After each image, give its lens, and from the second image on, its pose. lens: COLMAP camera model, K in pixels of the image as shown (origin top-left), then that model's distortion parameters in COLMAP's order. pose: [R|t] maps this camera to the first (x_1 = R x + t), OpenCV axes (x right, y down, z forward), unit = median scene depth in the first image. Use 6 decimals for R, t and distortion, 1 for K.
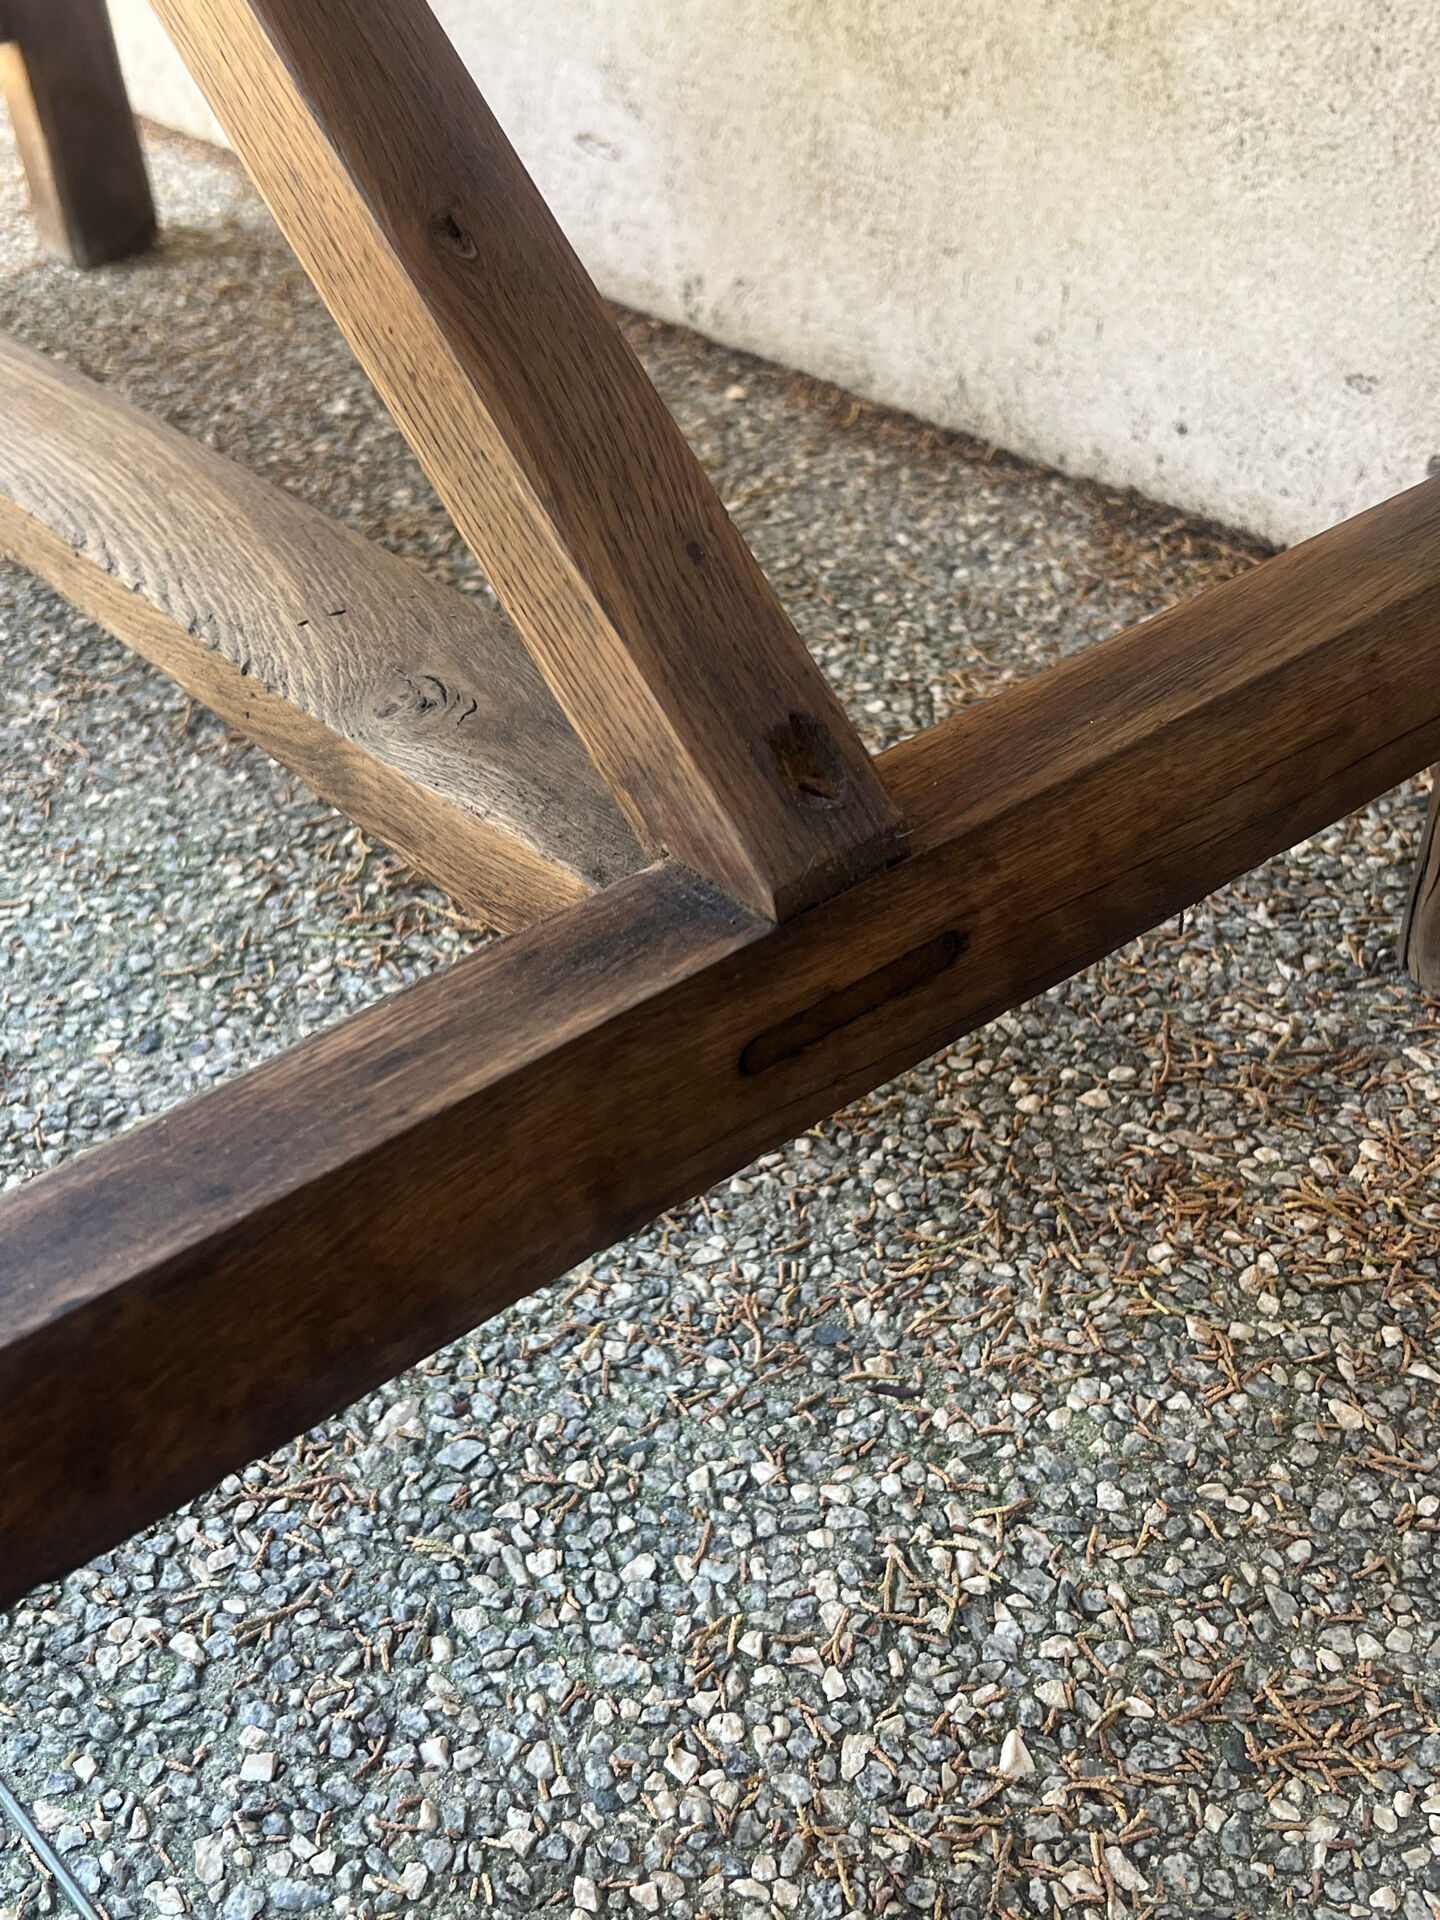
lens RADIAL K [[2023.9, 0, 718.2], [0, 2023.9, 969.9], [0, 0, 1]] dist [0.140823, -0.432448]
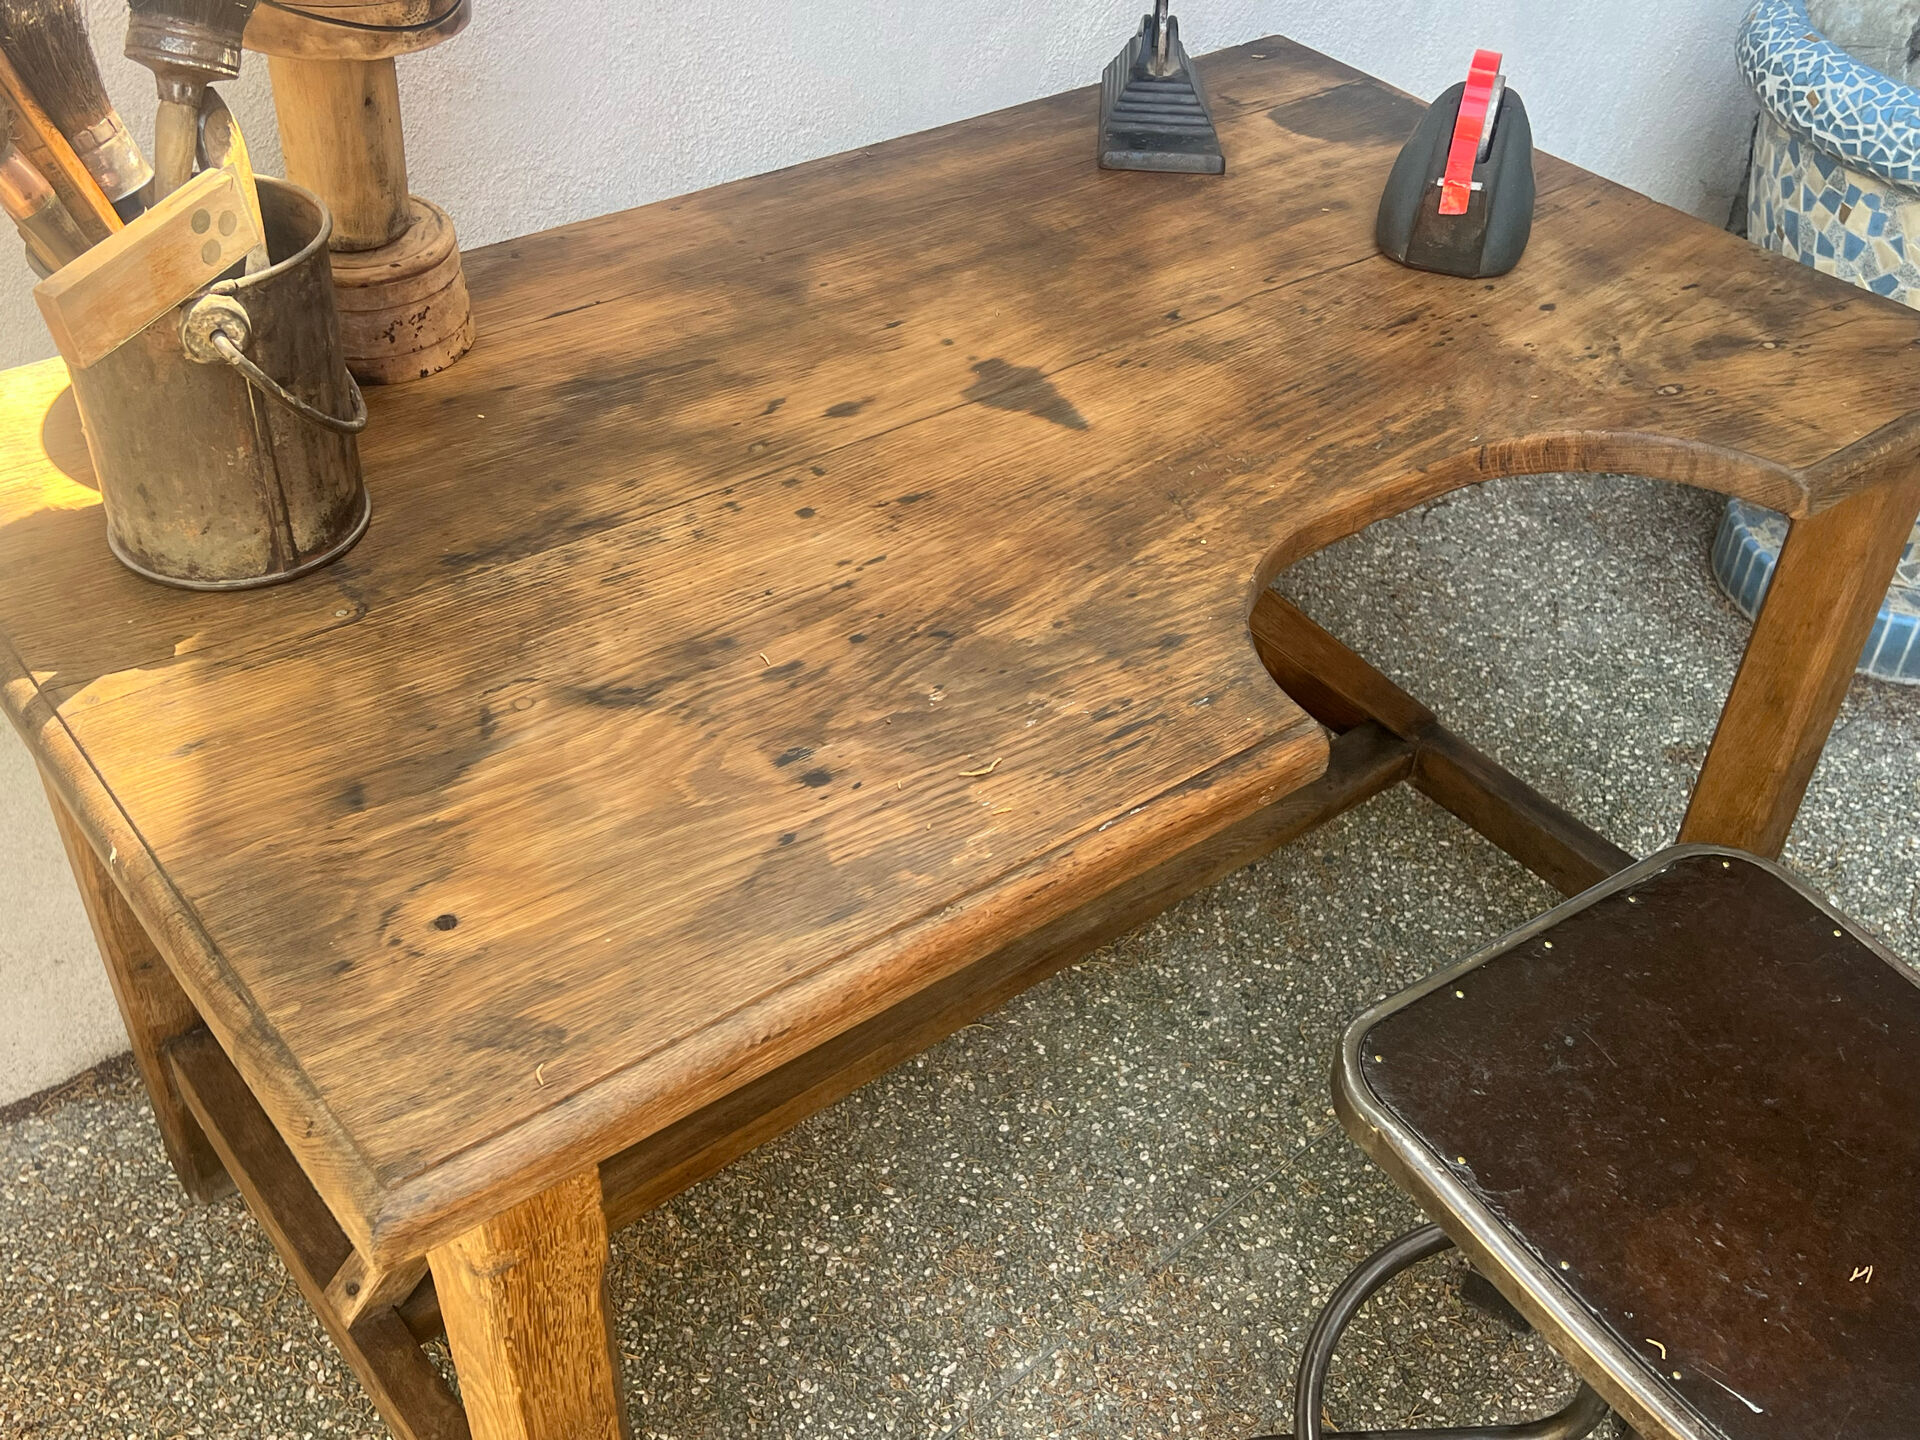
lens RADIAL K [[1998.6, 0, 941.4], [0, 1998.6, 737.0], [0, 0, 1]] dist [0.137148, -0.300770]
pose [[0.019428, -0.585051, 0.810764, -2.760327], [0.574914, 0.669979, 0.469683, -2.068773], [-0.817983, 0.456994, 0.349370, 0.181509]]
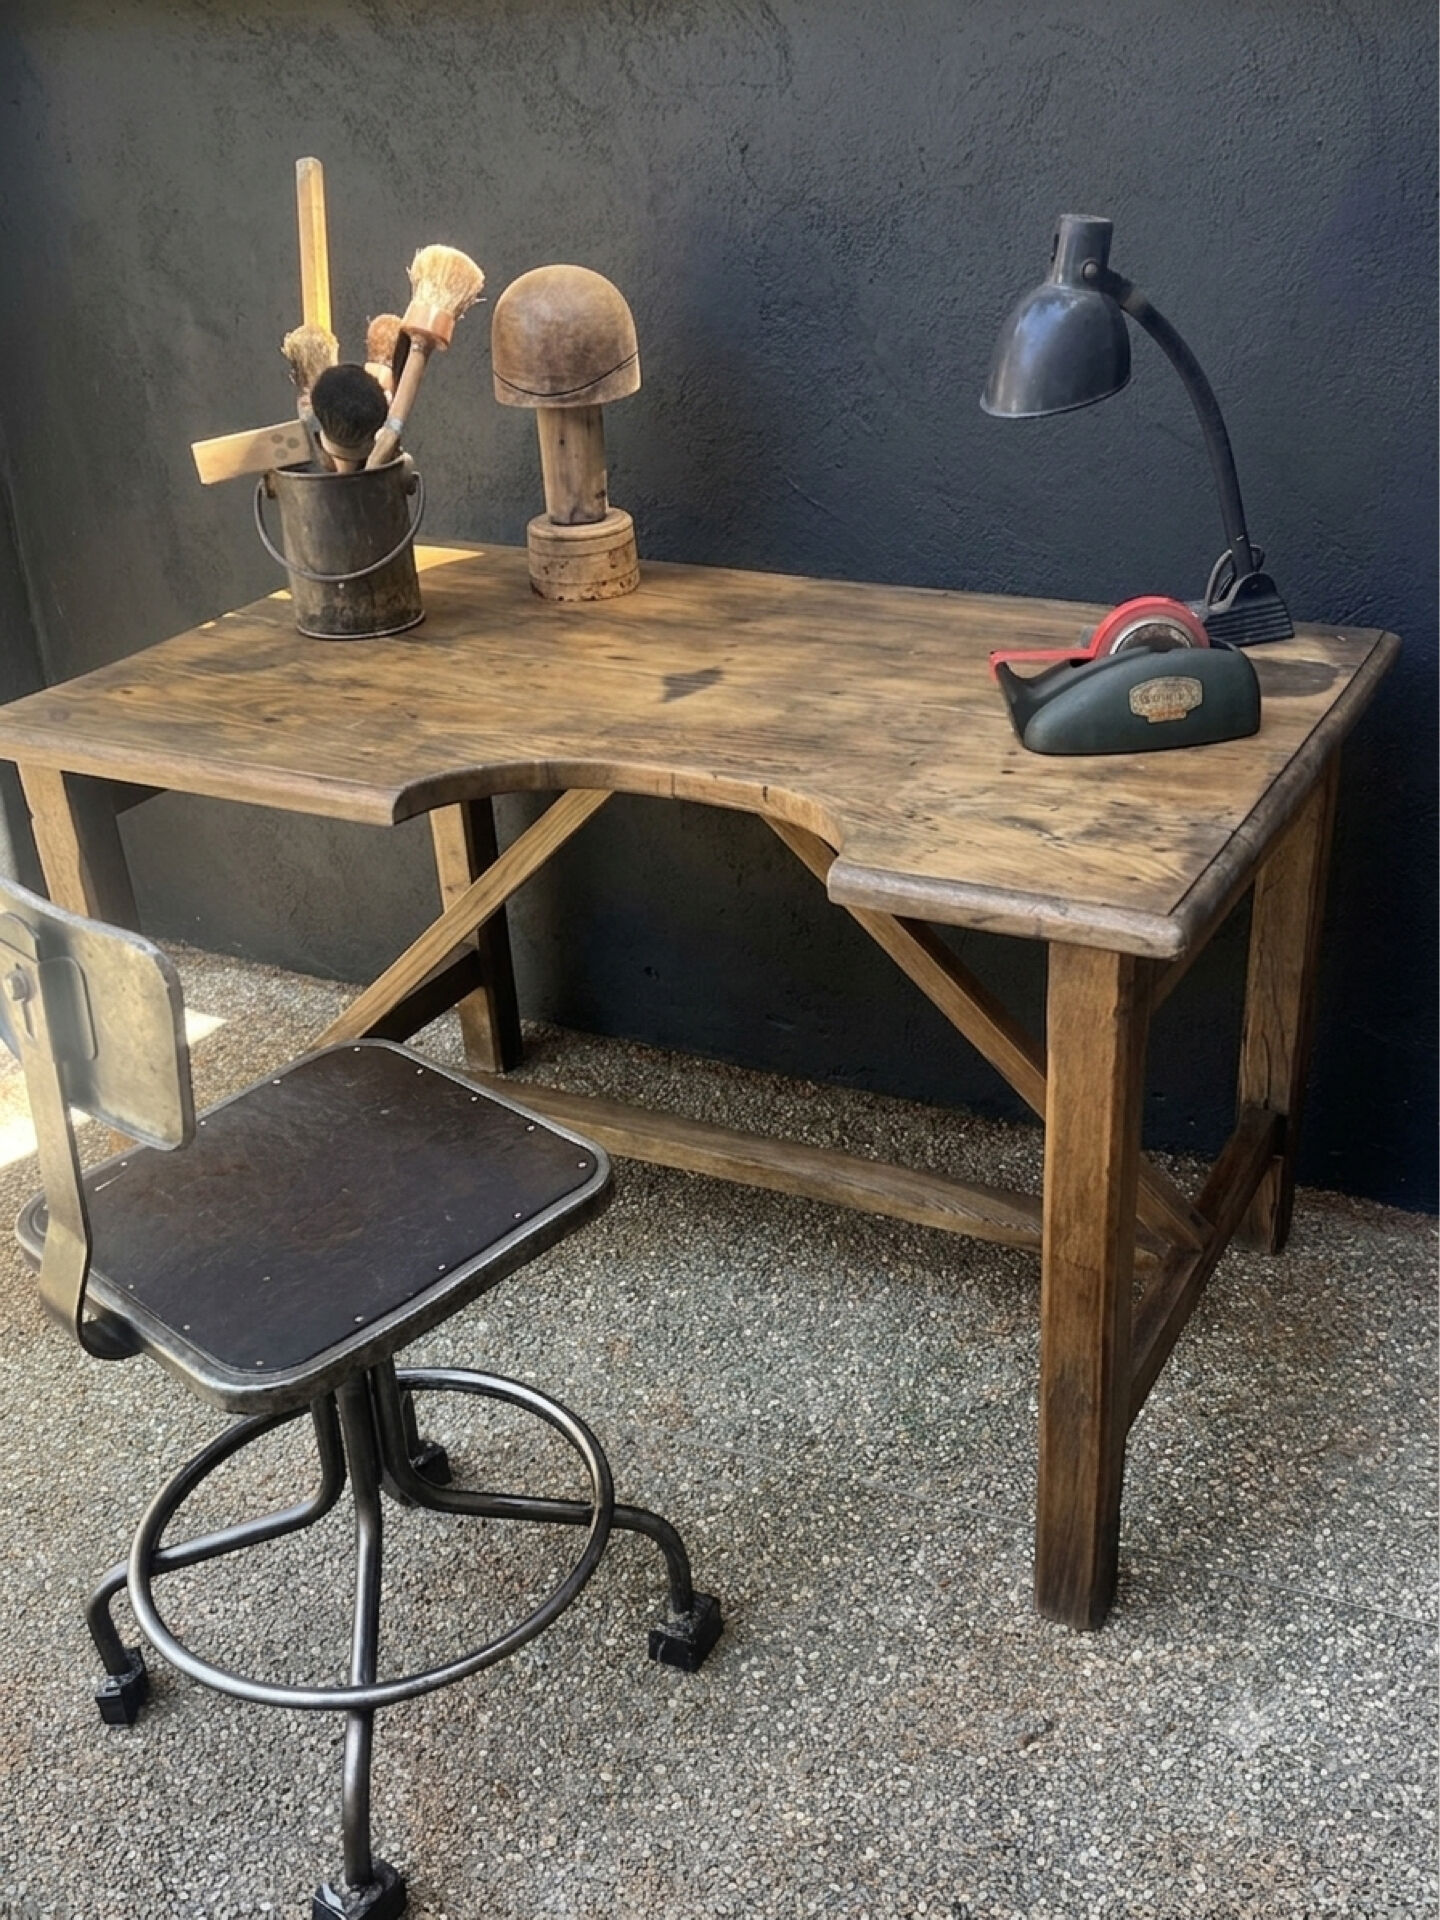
lens RADIAL K [[1997.7, 0, 716.2], [0, 1997.7, 978.2], [0, 0, 1]] dist [0.140630, -0.358972]
pose [[0.921506, -0.167290, 0.350488, -1.928921], [0.234408, 0.959128, -0.158510, -0.114746], [-0.309645, 0.228225, 0.923056, -2.441187]]
